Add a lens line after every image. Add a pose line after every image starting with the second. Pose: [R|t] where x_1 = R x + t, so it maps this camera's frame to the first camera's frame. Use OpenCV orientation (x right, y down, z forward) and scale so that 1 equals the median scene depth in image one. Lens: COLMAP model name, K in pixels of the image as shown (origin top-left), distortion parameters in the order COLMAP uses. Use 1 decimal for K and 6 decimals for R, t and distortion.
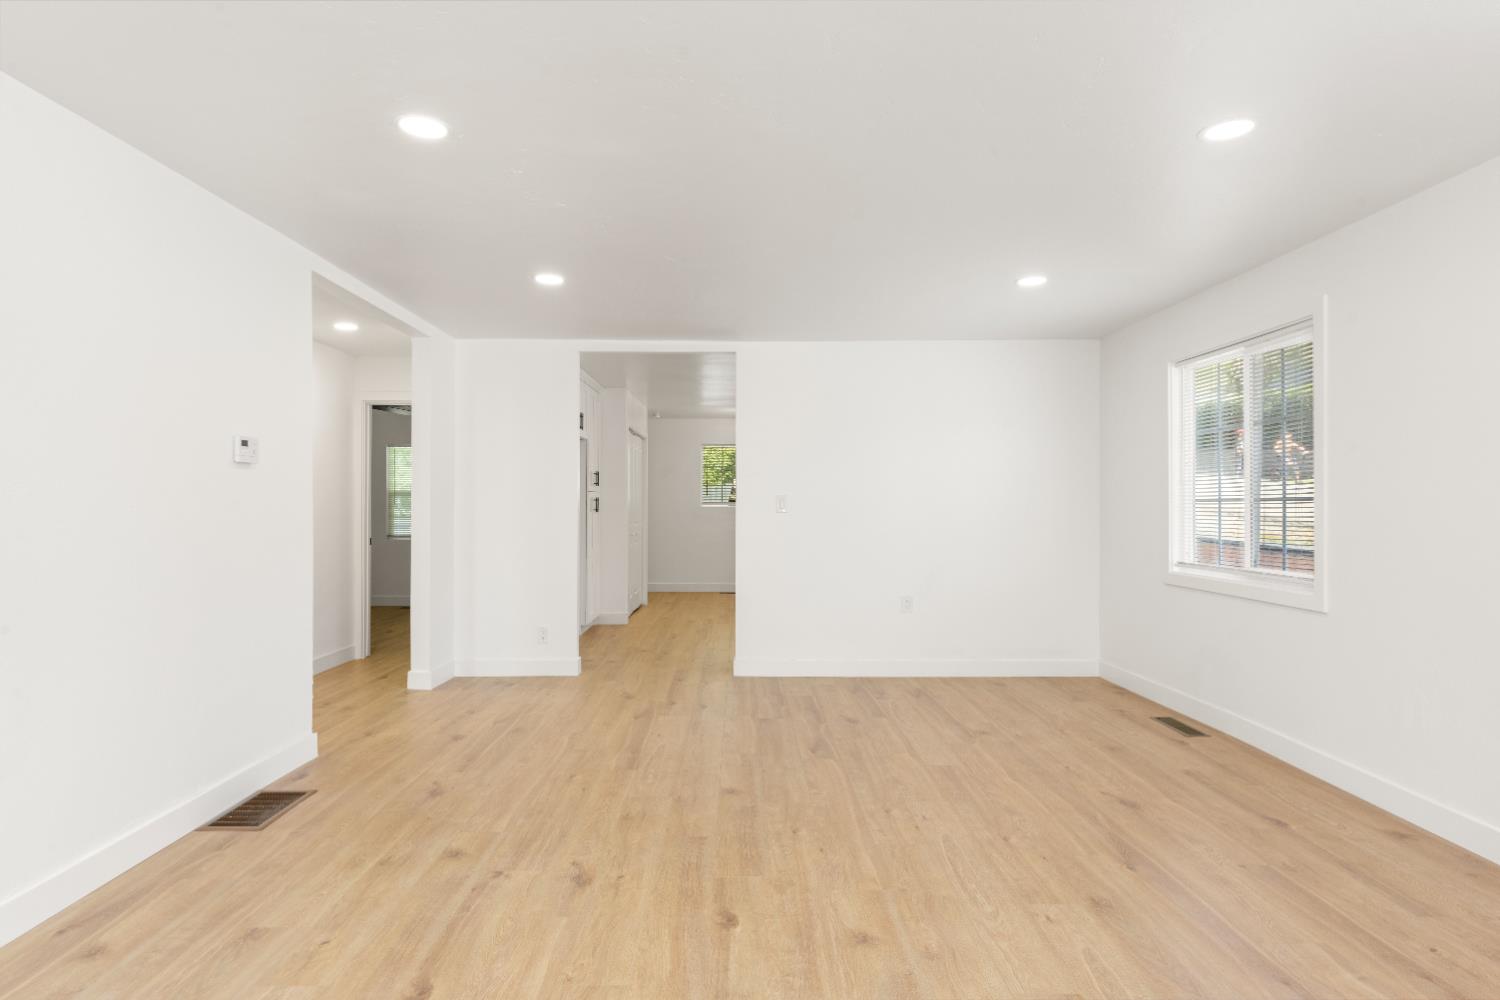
lens RADIAL K [[781.2, 0, 750.2], [0, 781.2, 500.9], [0, 0, 1]] dist [-0.000110, -0.000819]
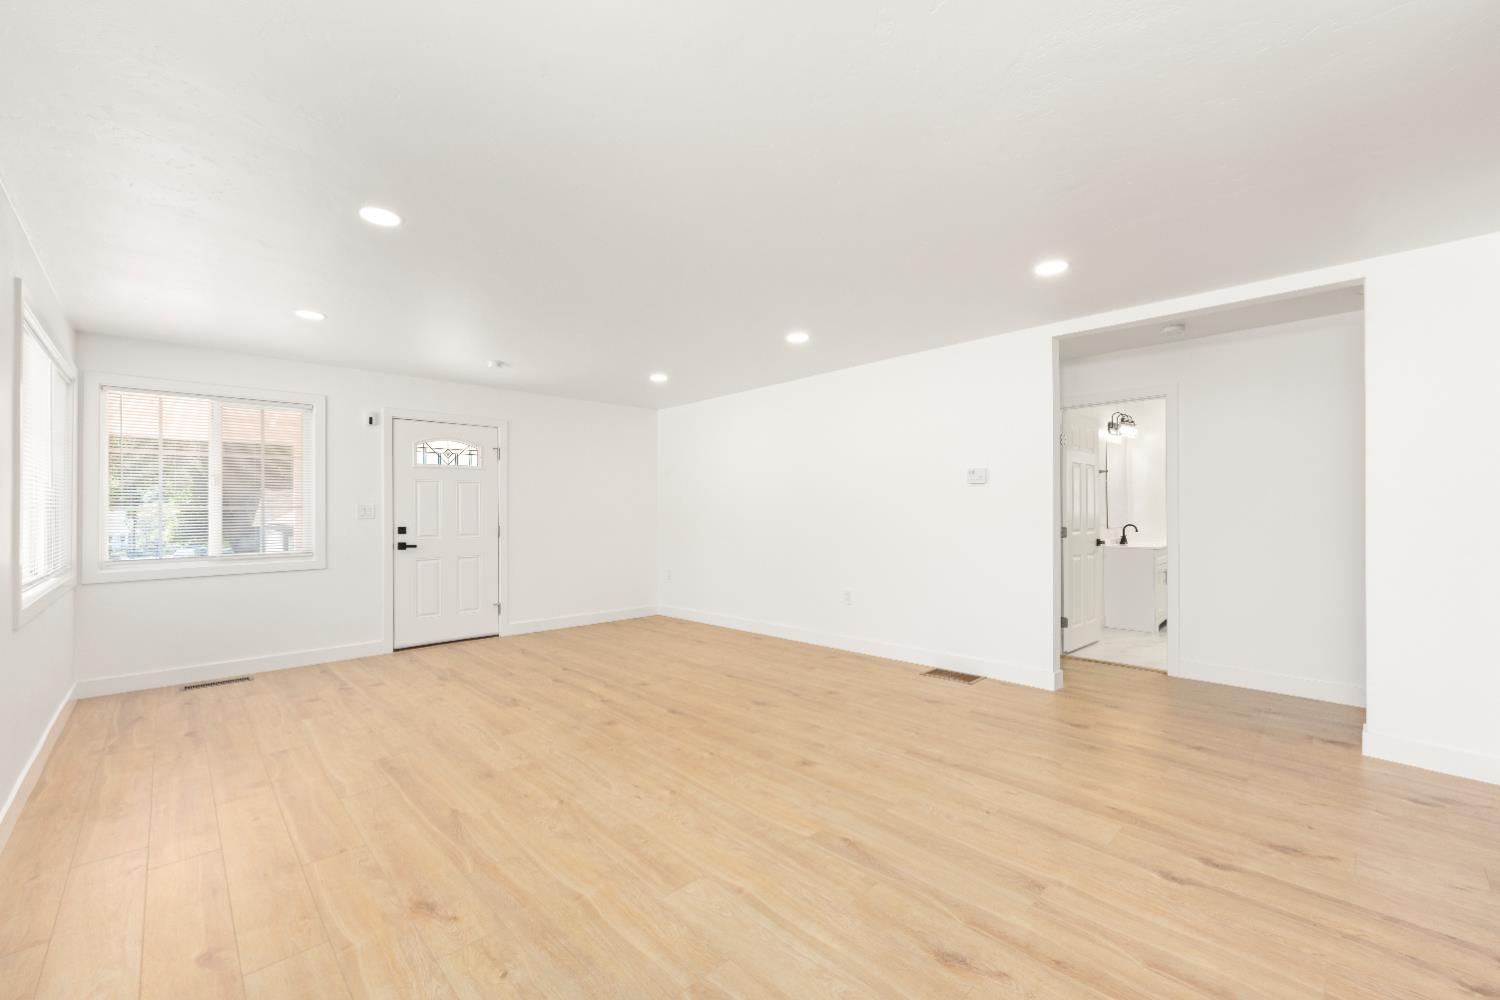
lens RADIAL K [[607.3, 0, 755.9], [0, 607.3, 508.5], [0, 0, 1]] dist [-0.005767, 0.000798]
pose [[-0.722344, 0.002397, -0.691530, 0.694990], [0.008391, 0.999951, -0.005298, 0.009041], [0.691483, -0.009630, -0.722328, 1.744454]]
